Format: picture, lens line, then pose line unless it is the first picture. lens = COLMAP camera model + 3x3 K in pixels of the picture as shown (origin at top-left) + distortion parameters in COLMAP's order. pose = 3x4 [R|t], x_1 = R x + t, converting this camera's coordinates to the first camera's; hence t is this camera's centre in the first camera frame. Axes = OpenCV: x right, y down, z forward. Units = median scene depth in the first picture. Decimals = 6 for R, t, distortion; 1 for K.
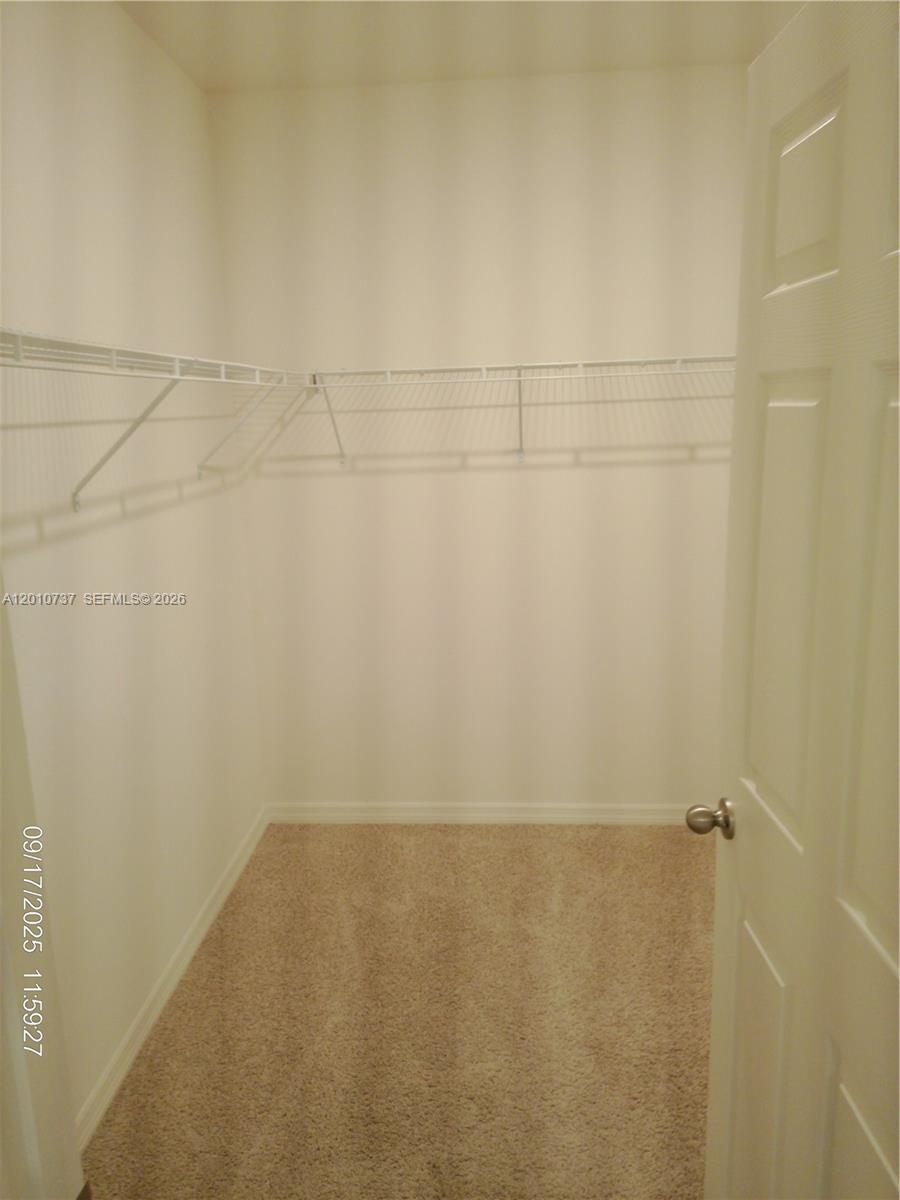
lens RADIAL K [[914.3, 0, 447.9], [0, 914.3, 605.9], [0, 0, 1]] dist [0.109200, -0.127492]
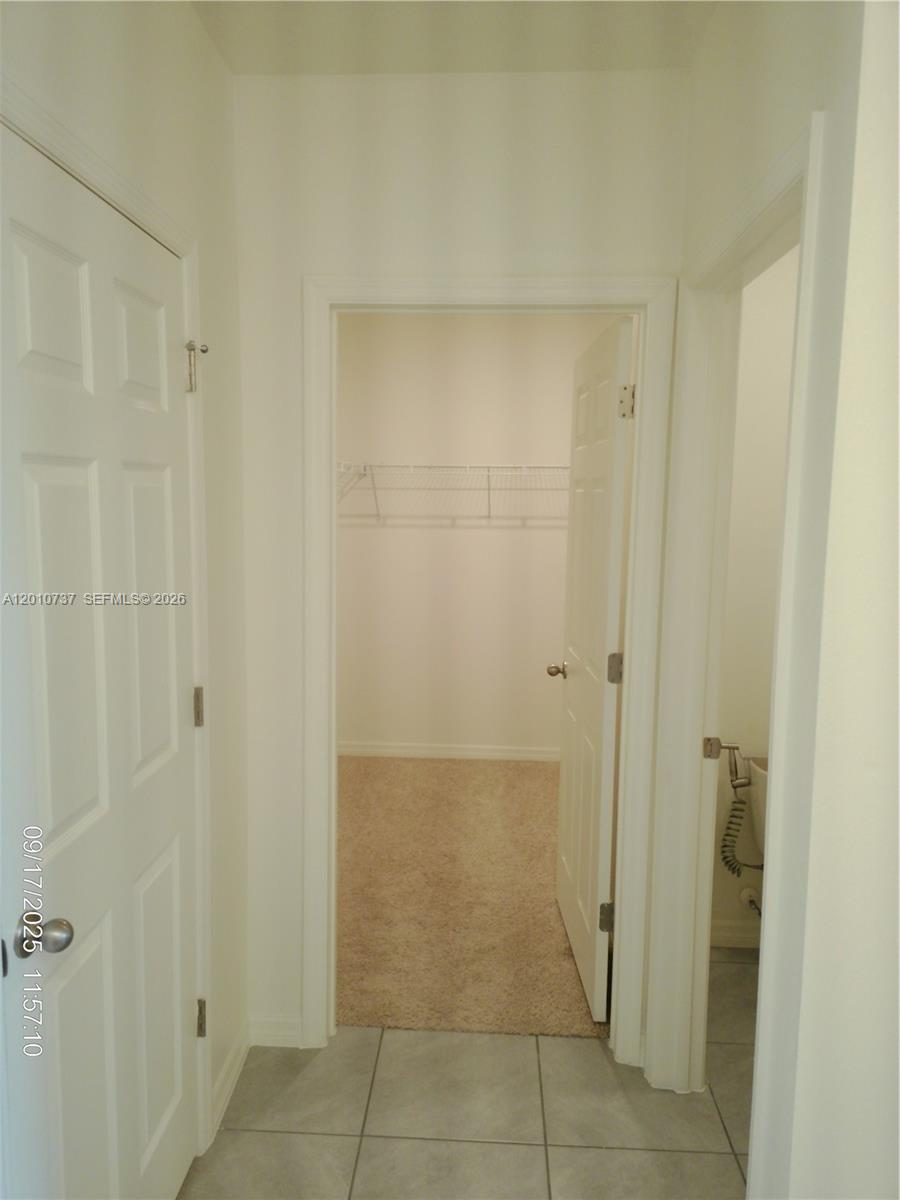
lens RADIAL K [[914.3, 0, 451.1], [0, 914.3, 596.9], [0, 0, 1]] dist [0.109200, -0.127492]
pose [[0.998978, 0.040782, 0.019491, -0.013819], [-0.038623, 0.994179, -0.100578, 0.142691], [-0.023479, 0.099722, 0.994738, -0.617620]]
